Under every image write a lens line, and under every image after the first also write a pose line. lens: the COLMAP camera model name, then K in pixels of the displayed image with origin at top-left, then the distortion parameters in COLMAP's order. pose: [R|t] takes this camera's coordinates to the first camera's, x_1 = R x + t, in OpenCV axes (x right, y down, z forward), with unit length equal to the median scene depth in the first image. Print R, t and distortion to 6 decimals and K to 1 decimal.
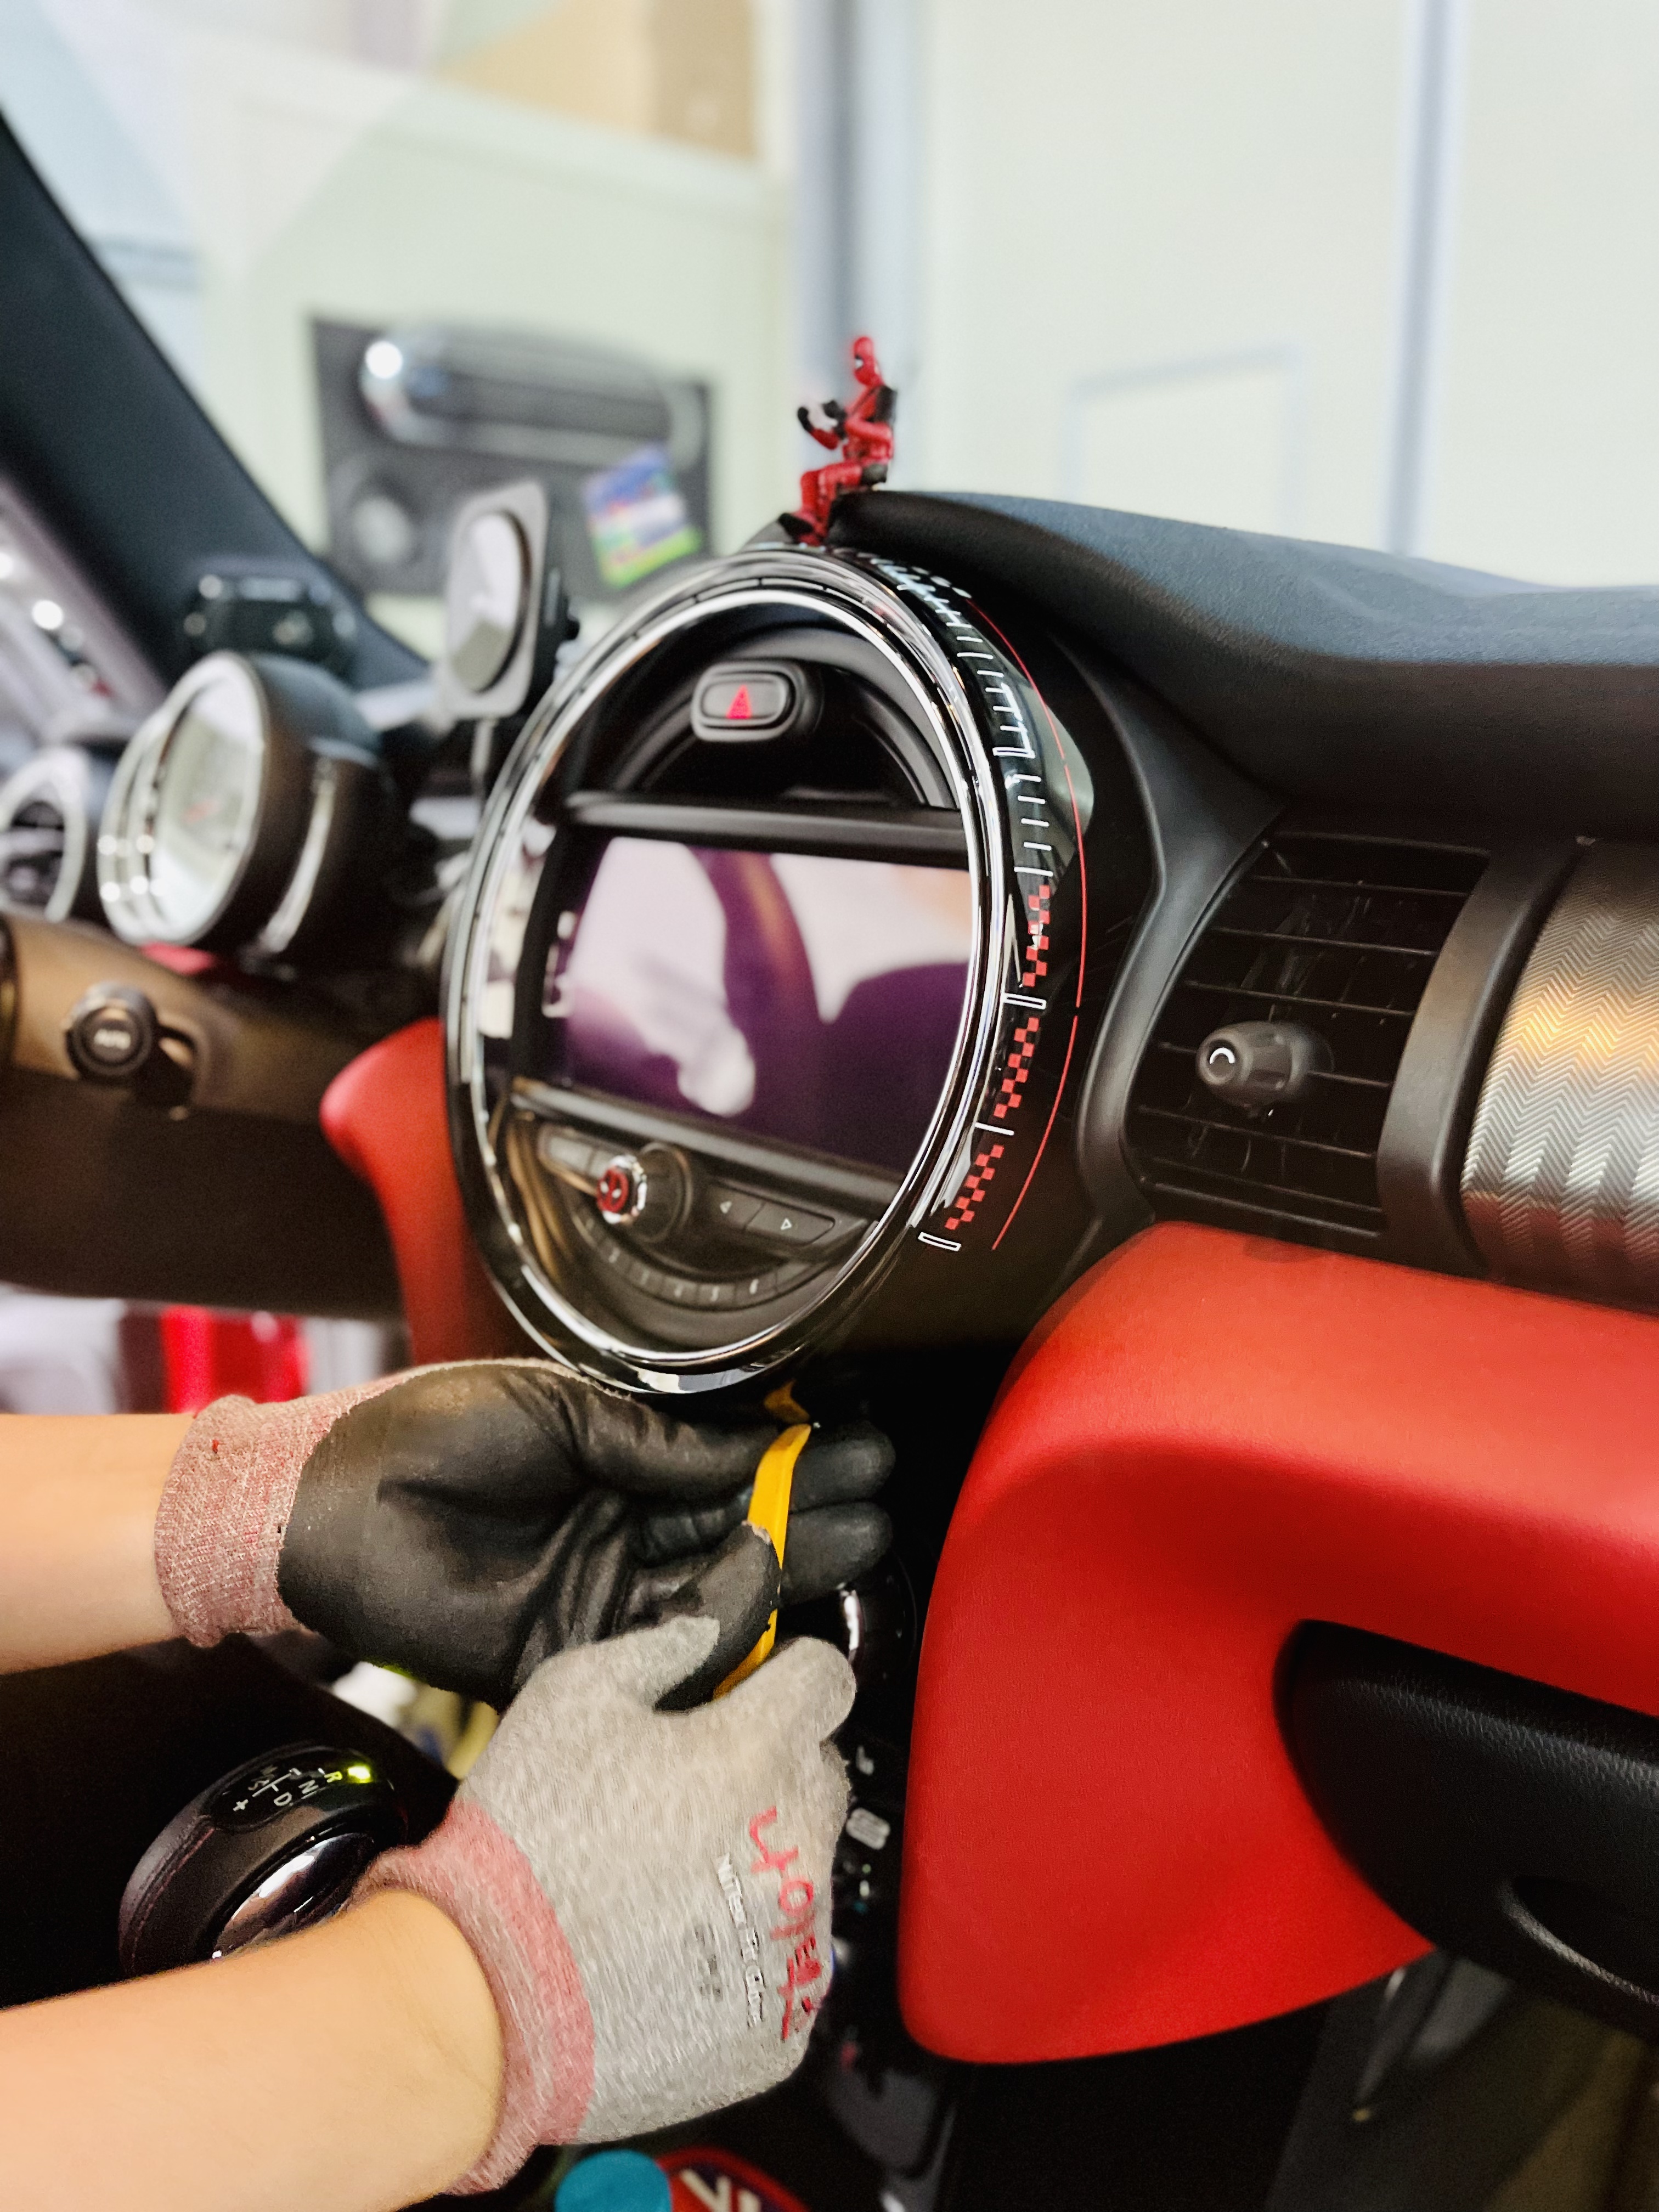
lens RADIAL K [[1656.7, 0, 865.3], [0, 1656.7, 1110.9], [0, 0, 1]] dist [0.003114, -0.000823]
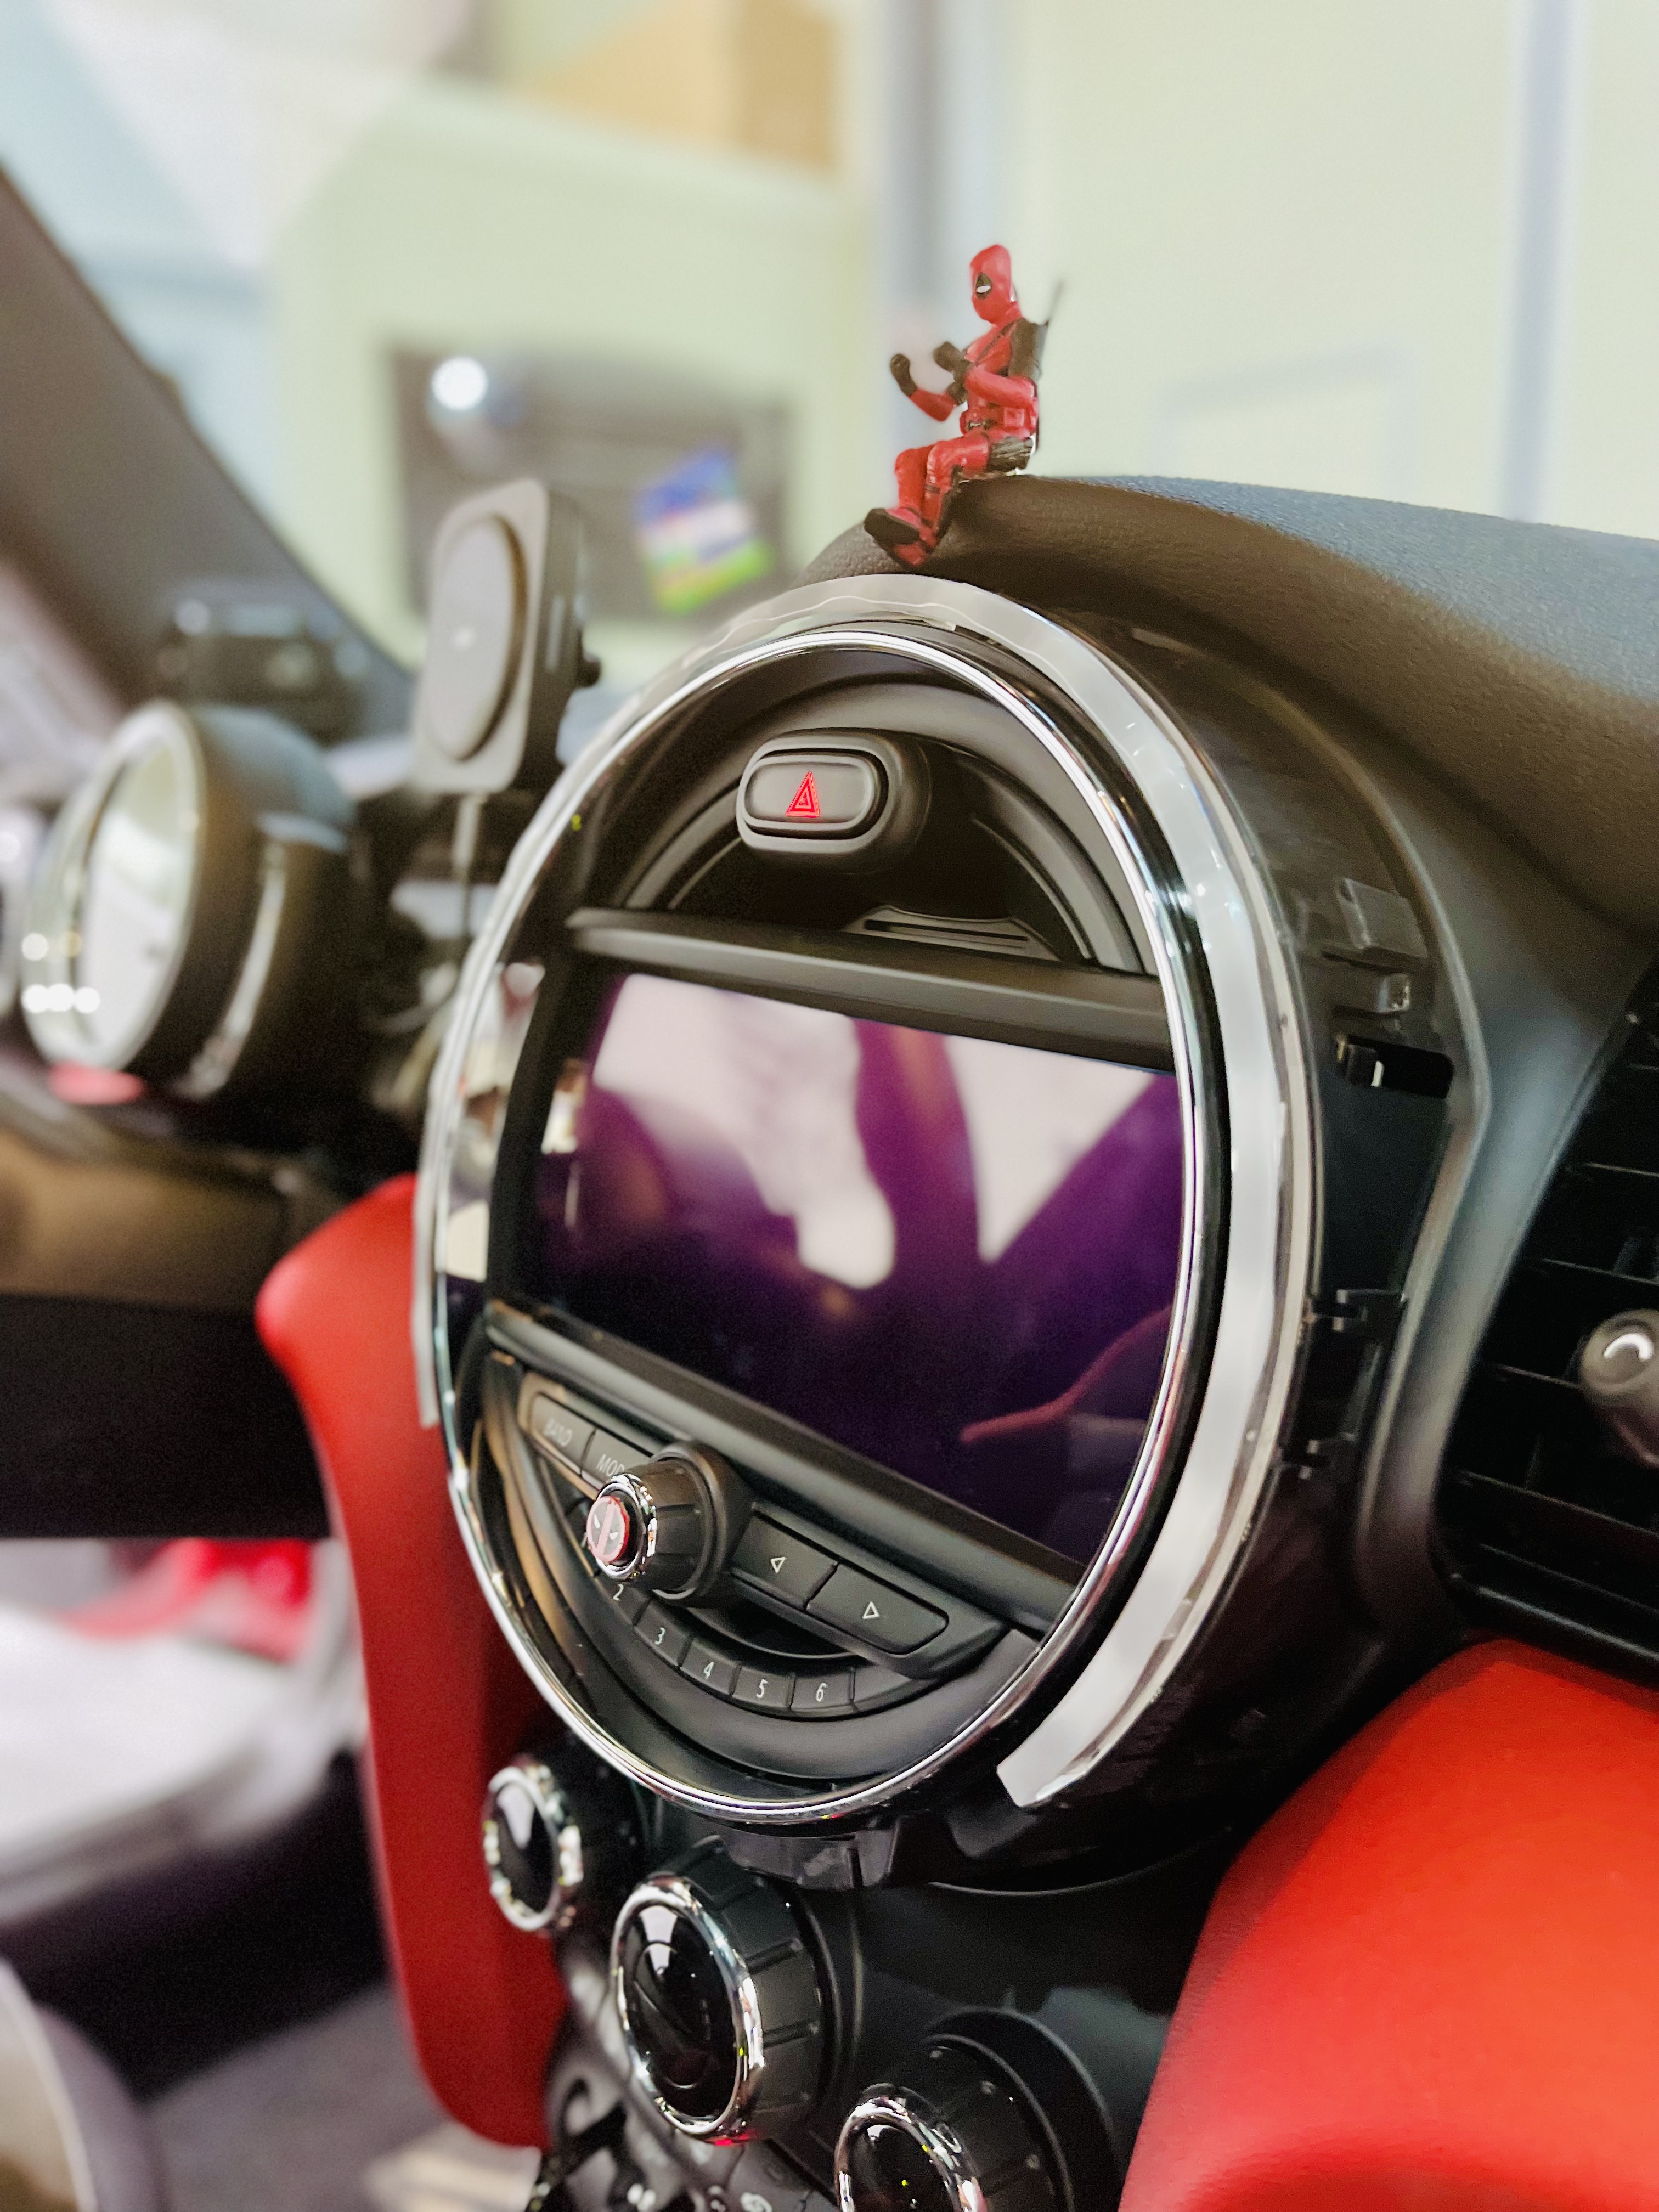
lens RADIAL K [[1693.4, 0, 839.8], [0, 1693.4, 1114.5], [0, 0, 1]] dist [0.001494, -0.006701]
pose [[0.998255, 0.006813, -0.058664, -0.019370], [-0.007633, 0.999876, -0.013771, -0.102392], [0.058563, 0.014194, 0.998183, 0.303513]]
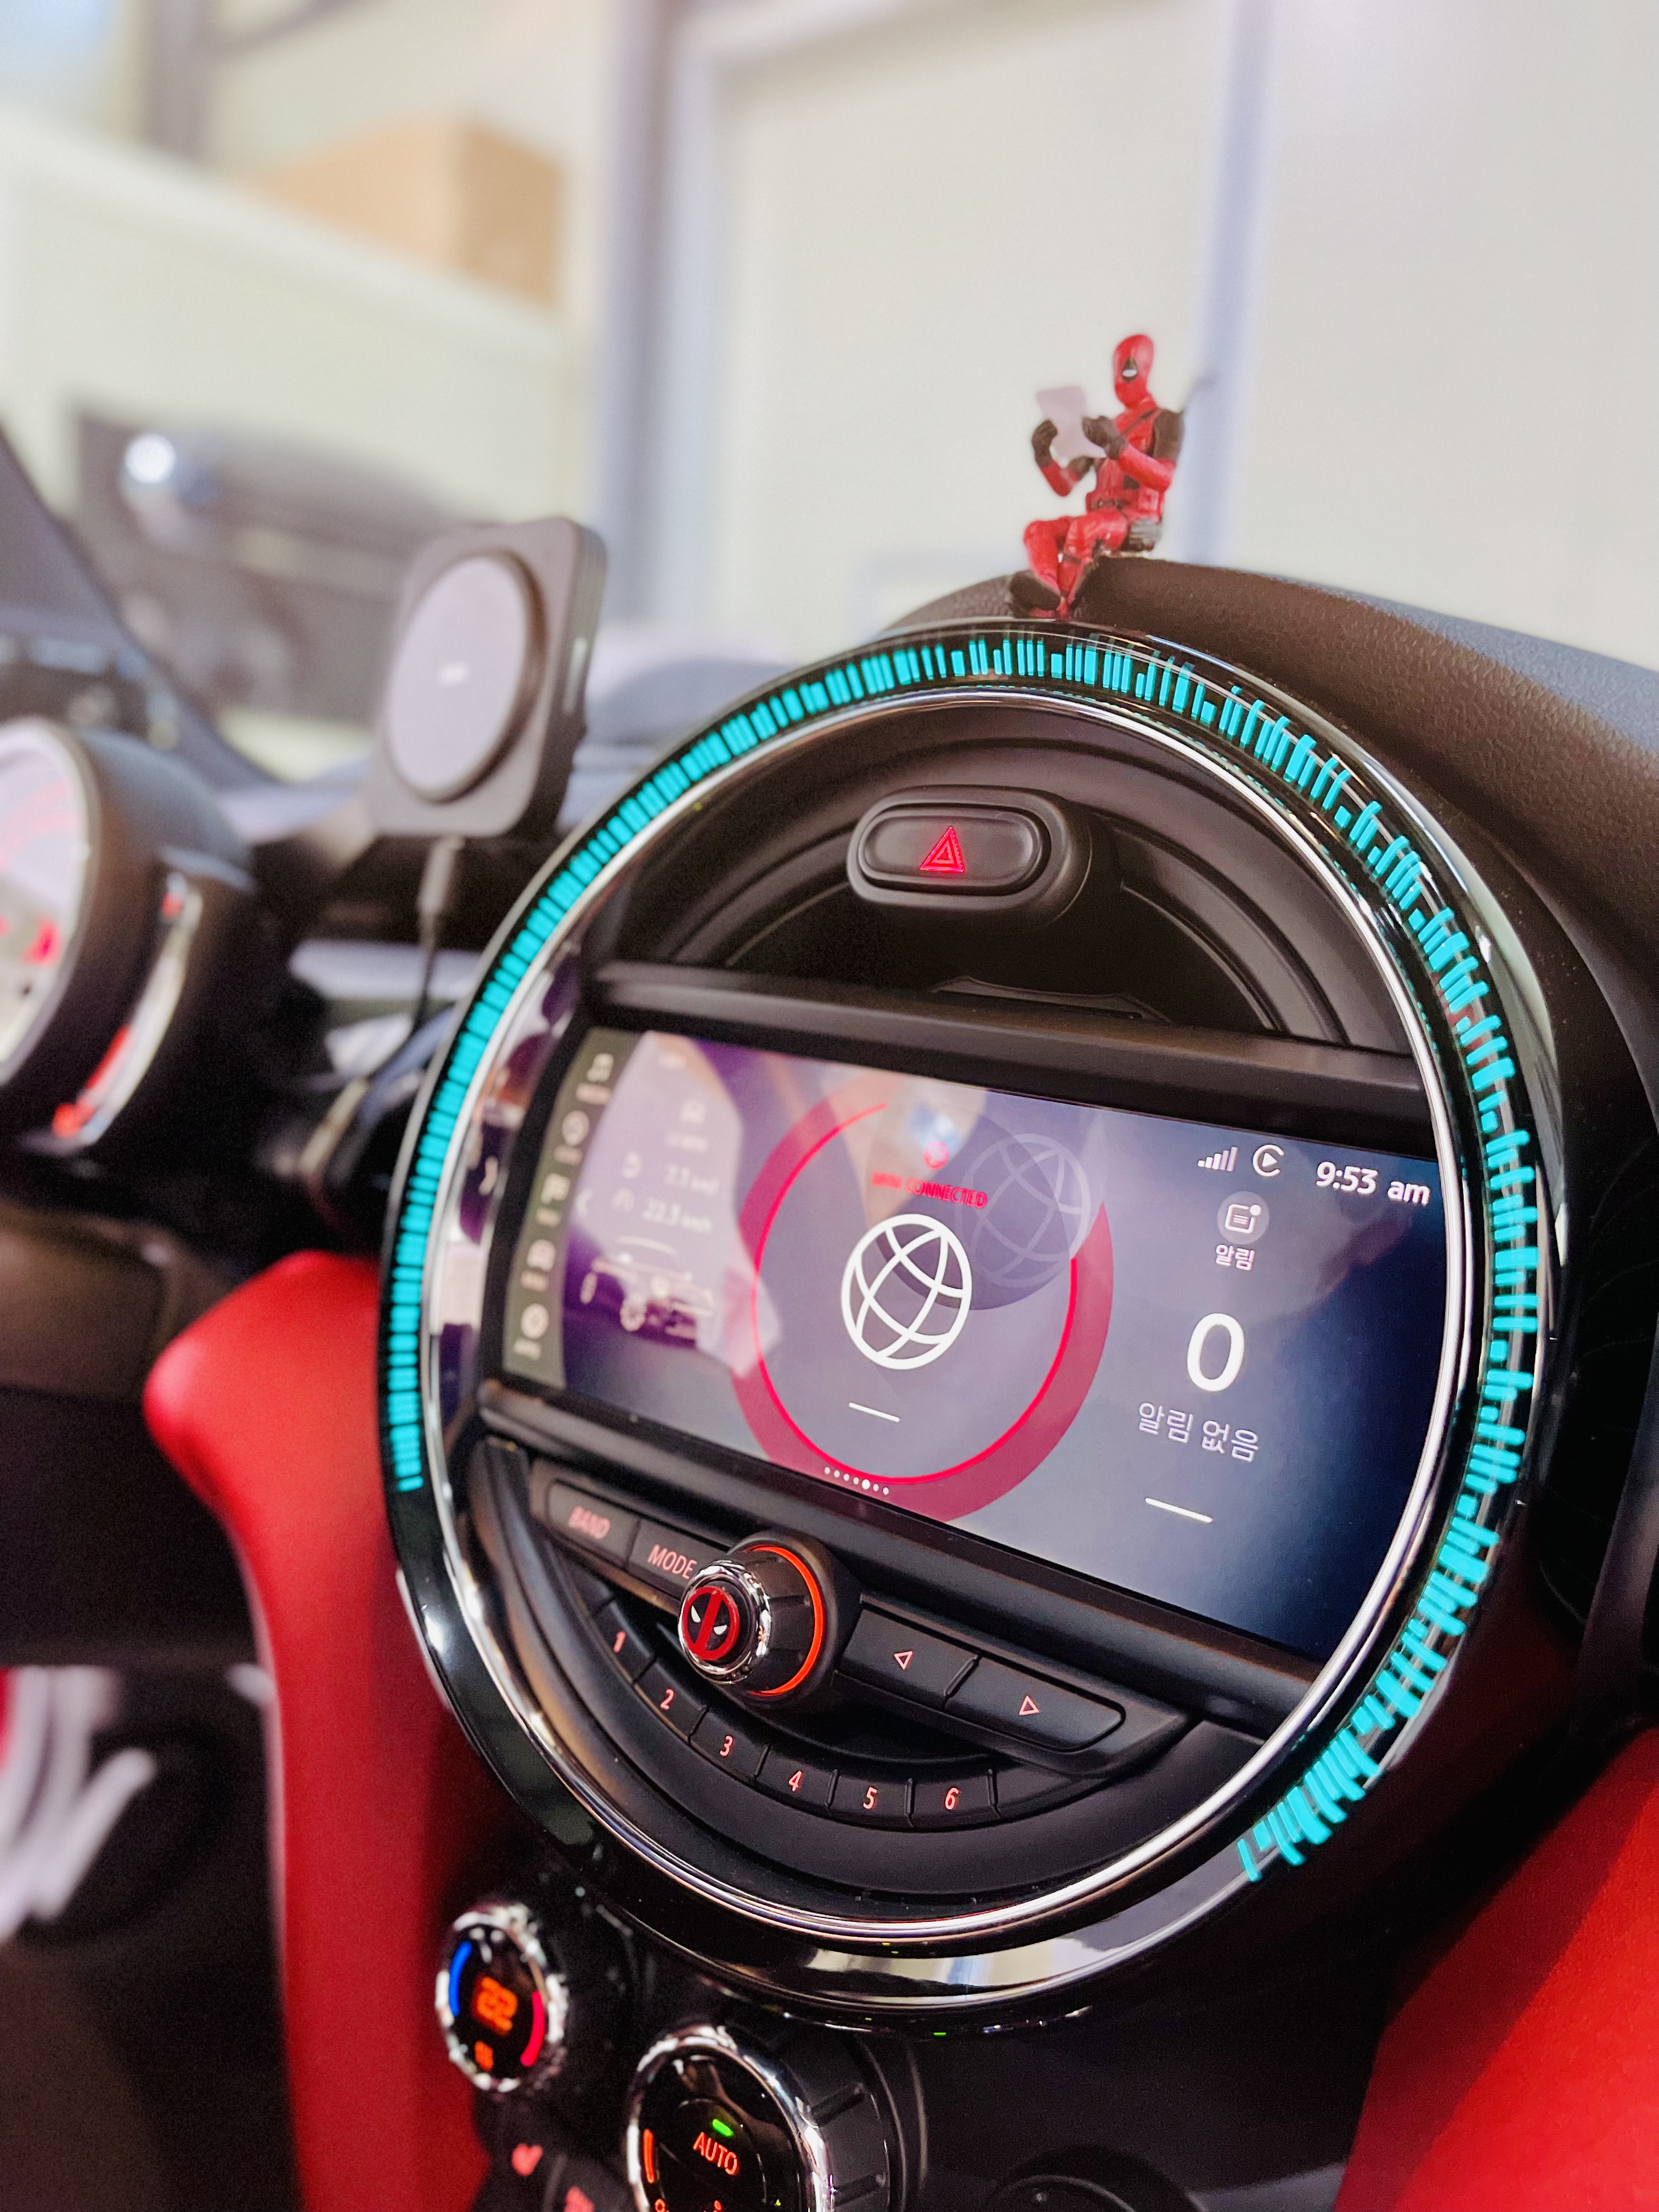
lens RADIAL K [[1693.4, 0, 839.8], [0, 1693.4, 1114.5], [0, 0, 1]] dist [0.001494, -0.006701]
pose [[0.989051, 0.054349, 0.137205, -0.189393], [-0.041782, 0.994801, -0.092869, -0.076055], [-0.141539, 0.086119, 0.986180, 0.342018]]
